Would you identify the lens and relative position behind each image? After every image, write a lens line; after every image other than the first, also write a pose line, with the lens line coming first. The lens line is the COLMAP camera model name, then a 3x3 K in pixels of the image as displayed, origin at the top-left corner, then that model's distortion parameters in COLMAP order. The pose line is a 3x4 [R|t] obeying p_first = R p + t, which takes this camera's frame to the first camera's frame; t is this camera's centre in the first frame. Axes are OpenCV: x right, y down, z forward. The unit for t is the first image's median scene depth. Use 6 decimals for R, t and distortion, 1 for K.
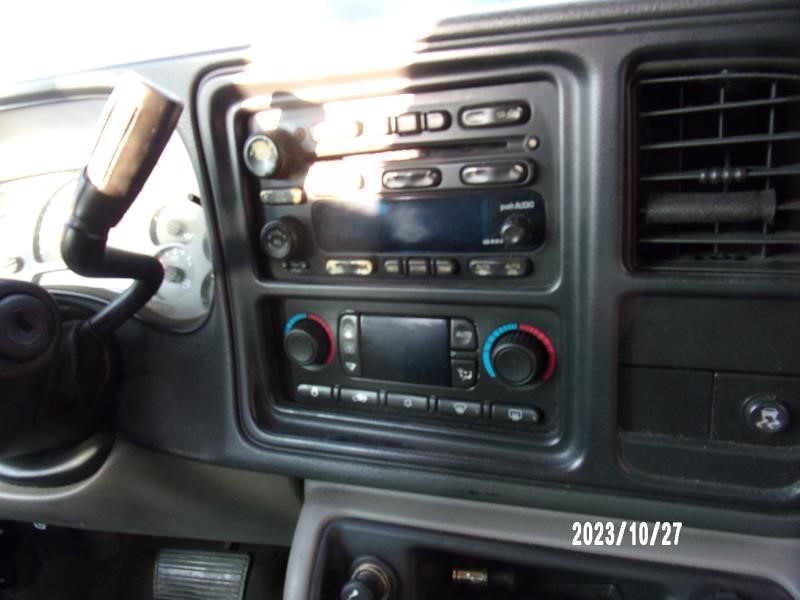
lens RADIAL K [[595.9, 0, 397.8], [0, 595.9, 302.6], [0, 0, 1]] dist [0.008377, -0.093257]
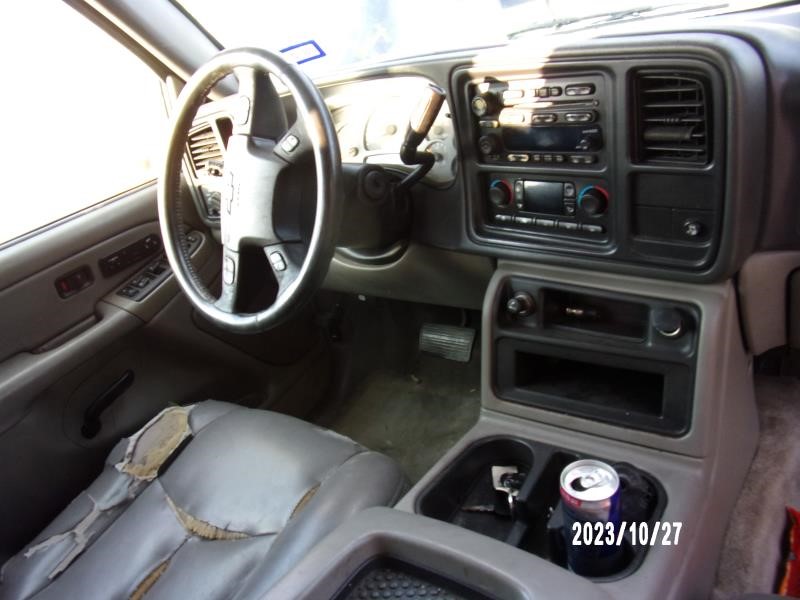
lens RADIAL K [[595.9, 0, 397.8], [0, 595.9, 302.6], [0, 0, 1]] dist [0.008377, -0.093257]
pose [[0.921661, 0.083435, -0.378919, 0.377955], [0.003645, 0.974700, 0.223486, -0.033075], [0.387979, -0.207359, 0.898039, -1.212206]]
